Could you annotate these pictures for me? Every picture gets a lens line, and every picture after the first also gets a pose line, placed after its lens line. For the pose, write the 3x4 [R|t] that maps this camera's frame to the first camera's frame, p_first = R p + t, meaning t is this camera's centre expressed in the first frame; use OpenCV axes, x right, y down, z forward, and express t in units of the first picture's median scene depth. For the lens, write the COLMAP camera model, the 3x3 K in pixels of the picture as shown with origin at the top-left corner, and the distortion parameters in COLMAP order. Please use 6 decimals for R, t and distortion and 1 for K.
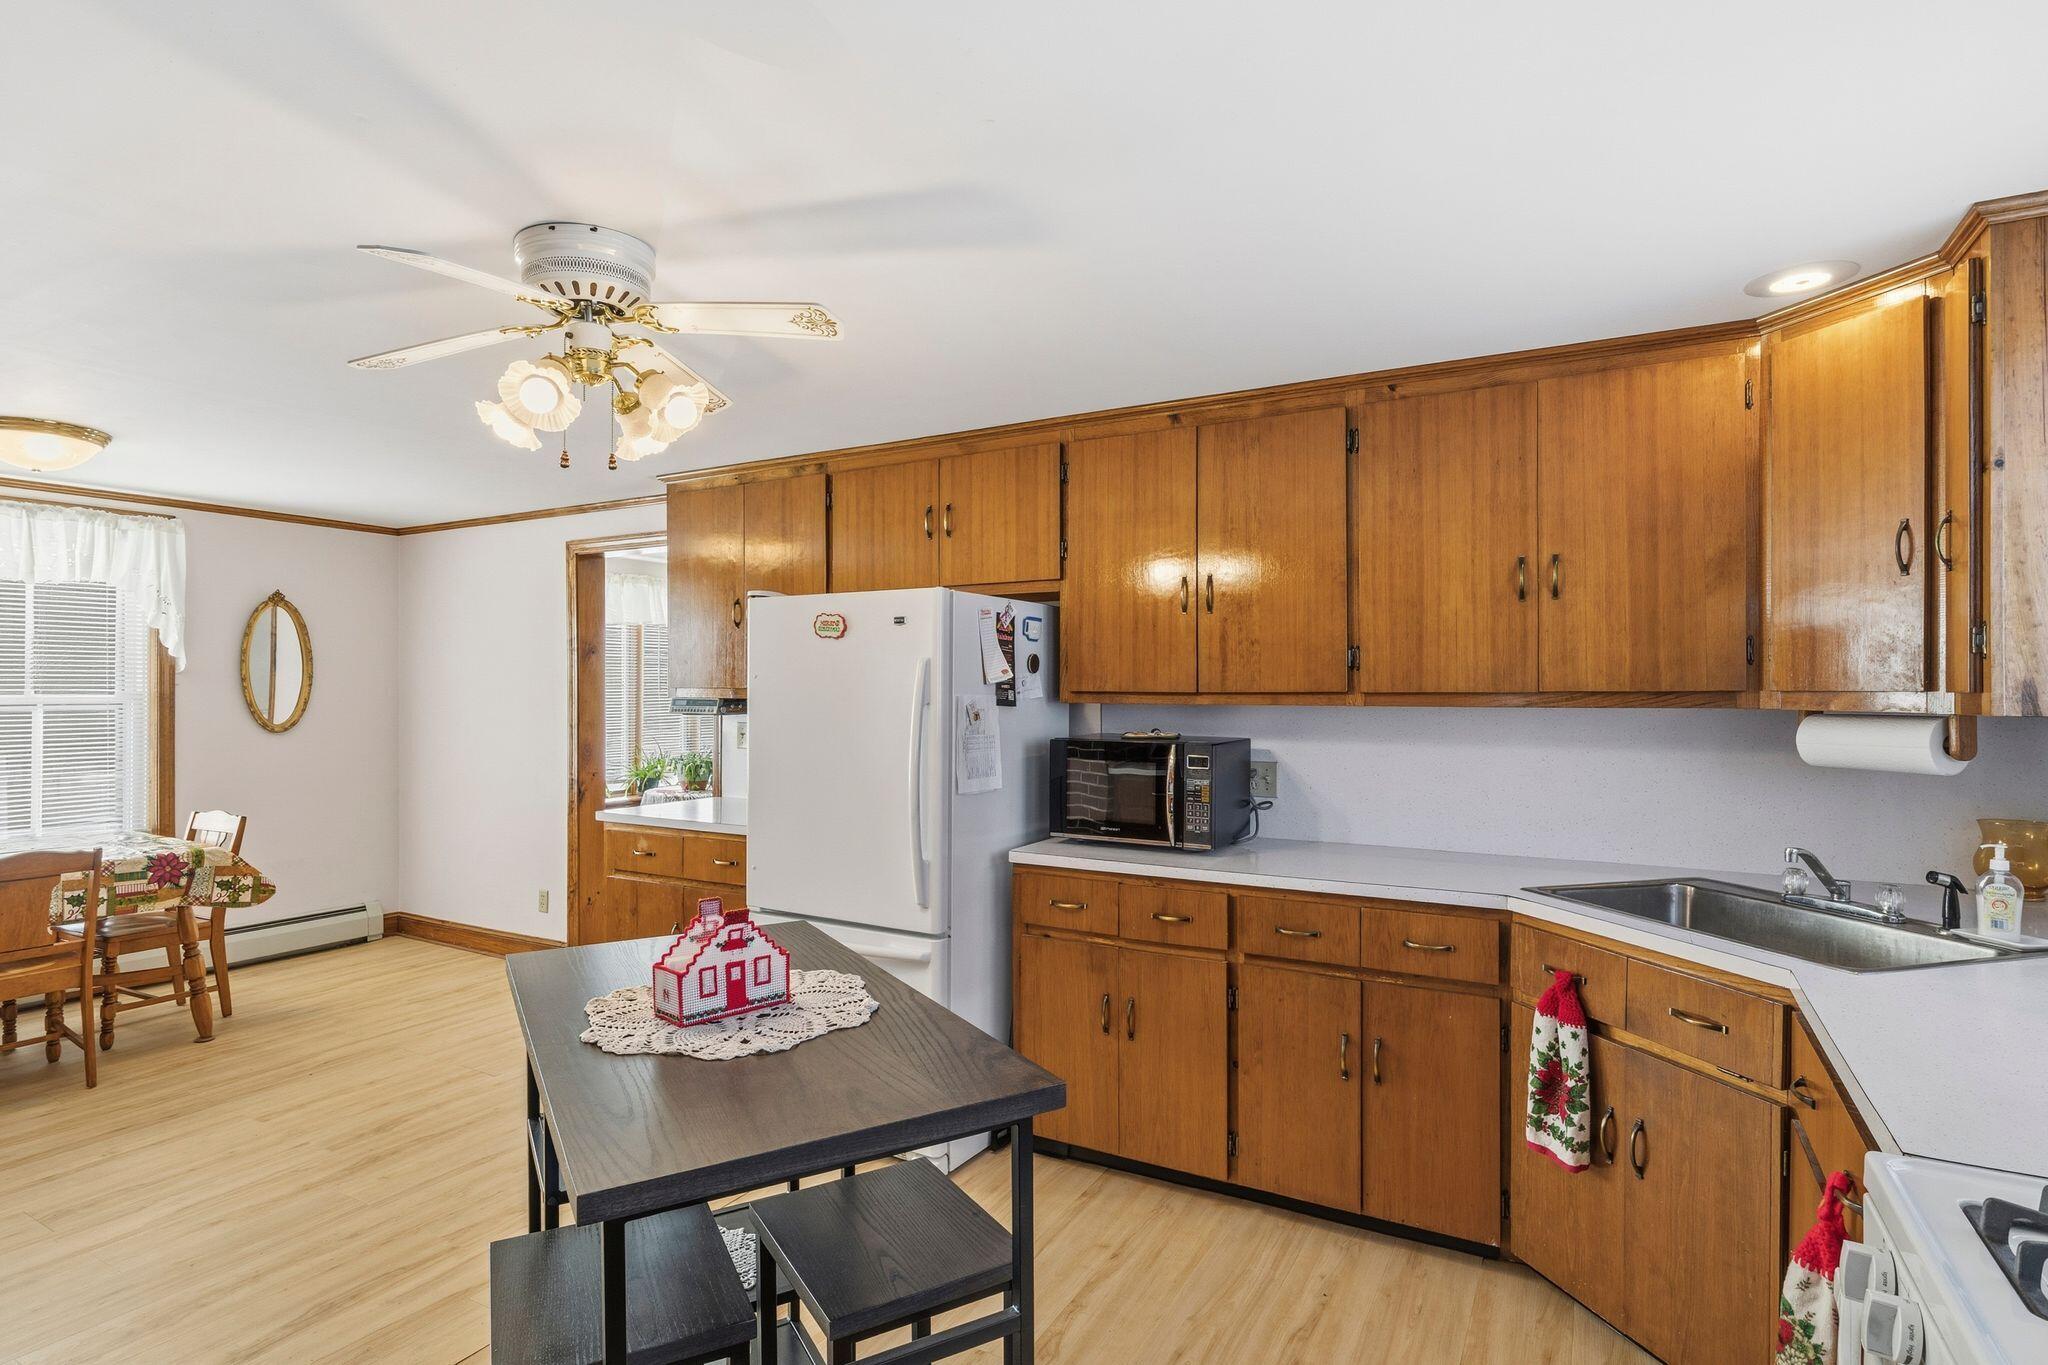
lens RADIAL K [[1027.7, 0, 1022.7], [0, 1027.7, 690.9], [0, 0, 1]] dist [0.000369, -0.000076]
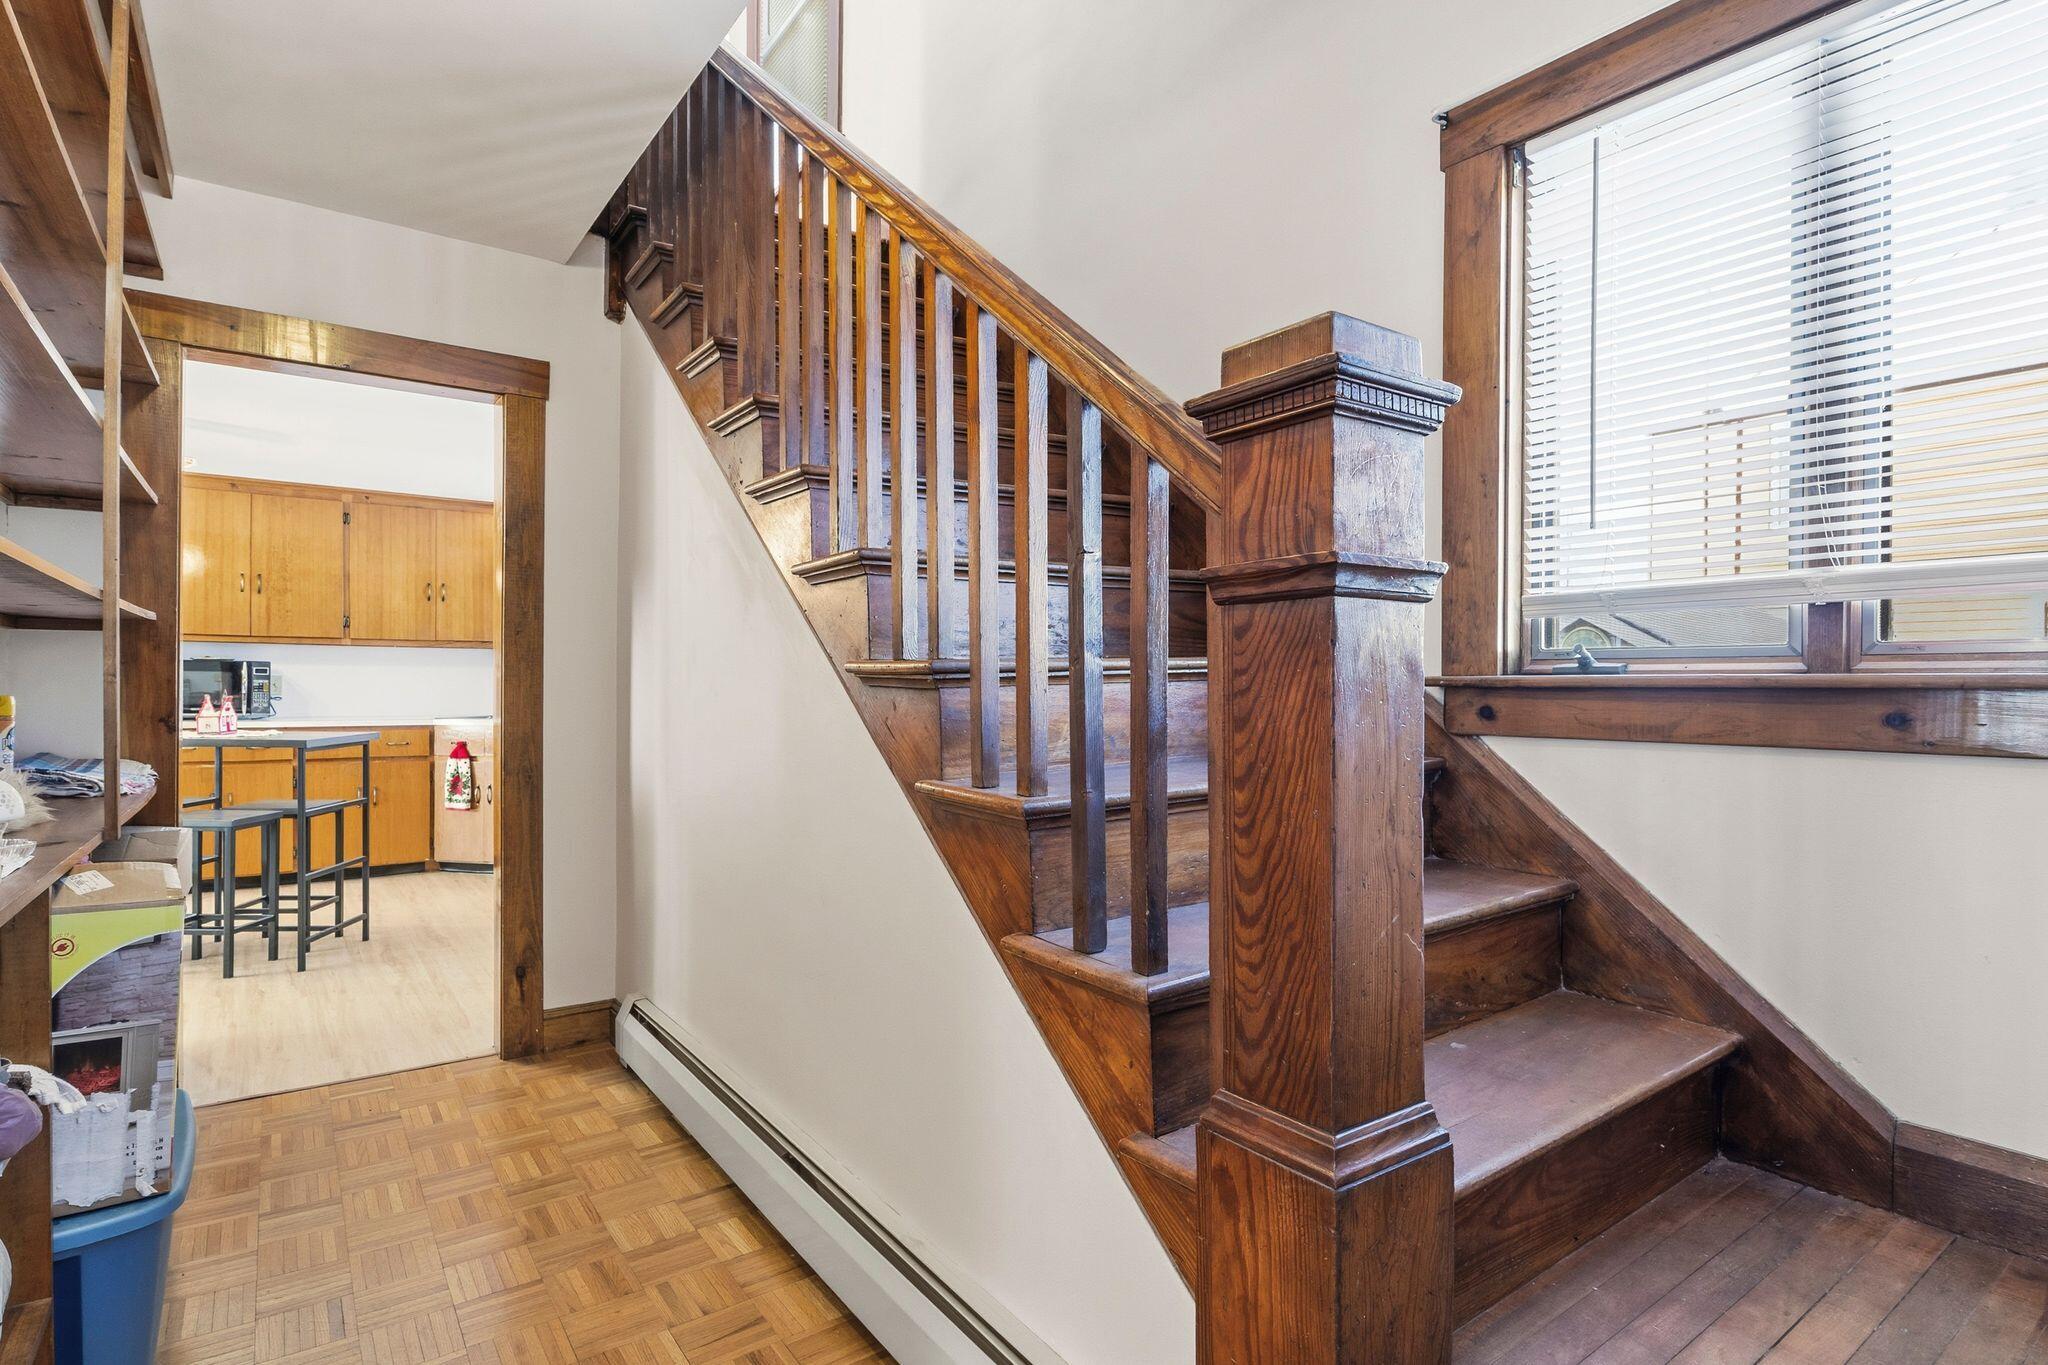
lens RADIAL K [[1027.7, 0, 1018.8], [0, 1027.7, 682.1], [0, 0, 1]] dist [0.000369, -0.000076]
pose [[0.412803, -0.003099, 0.910815, -1.067764], [-0.004864, 0.999972, 0.005607, 0.076213], [-0.910807, -0.006745, 0.412776, -1.169408]]
